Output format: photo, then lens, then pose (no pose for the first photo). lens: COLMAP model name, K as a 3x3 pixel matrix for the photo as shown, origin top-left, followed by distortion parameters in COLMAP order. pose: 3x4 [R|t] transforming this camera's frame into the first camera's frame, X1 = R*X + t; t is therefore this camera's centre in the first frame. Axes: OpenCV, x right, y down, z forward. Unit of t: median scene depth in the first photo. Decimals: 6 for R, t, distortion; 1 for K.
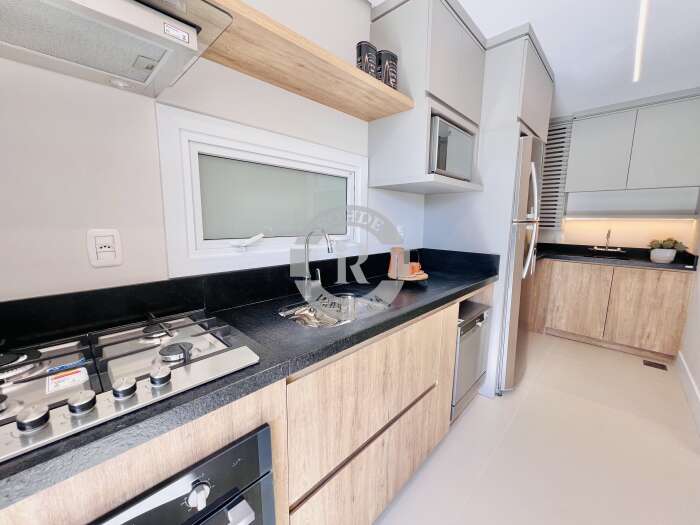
lens RADIAL K [[280.9, 0, 351.2], [0, 280.9, 262.4], [0, 0, 1]] dist [-0.001612, 0.000679]
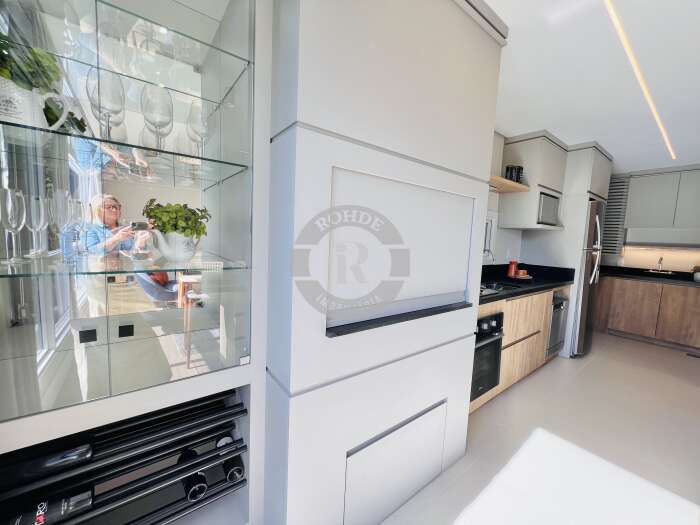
lens RADIAL K [[280.9, 0, 351.2], [0, 280.9, 262.4], [0, 0, 1]] dist [-0.001612, 0.000679]
pose [[0.988115, 0.044758, -0.147056, -0.391206], [-0.053708, 0.996902, -0.057469, 0.073708], [0.144028, 0.064684, 0.987457, -0.608452]]
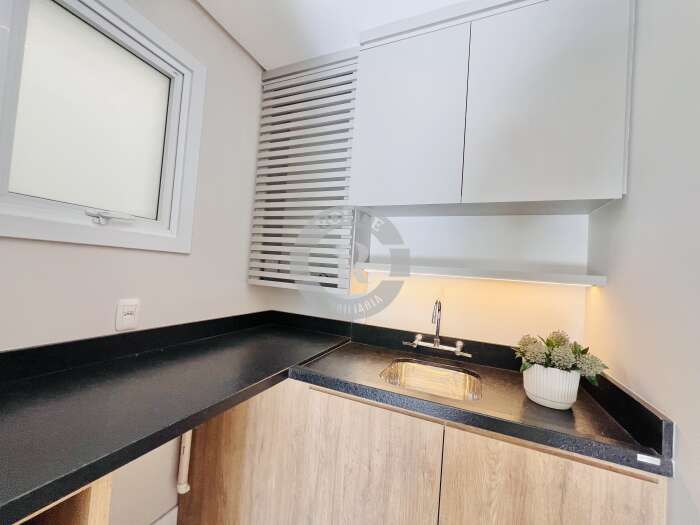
lens RADIAL K [[280.9, 0, 351.2], [0, 280.9, 262.4], [0, 0, 1]] dist [-0.001612, 0.000679]
pose [[0.935397, 0.068790, 0.346843, 0.746454], [-0.009392, 0.985381, -0.170104, -0.115374], [-0.353474, 0.155857, 0.922369, 0.744942]]
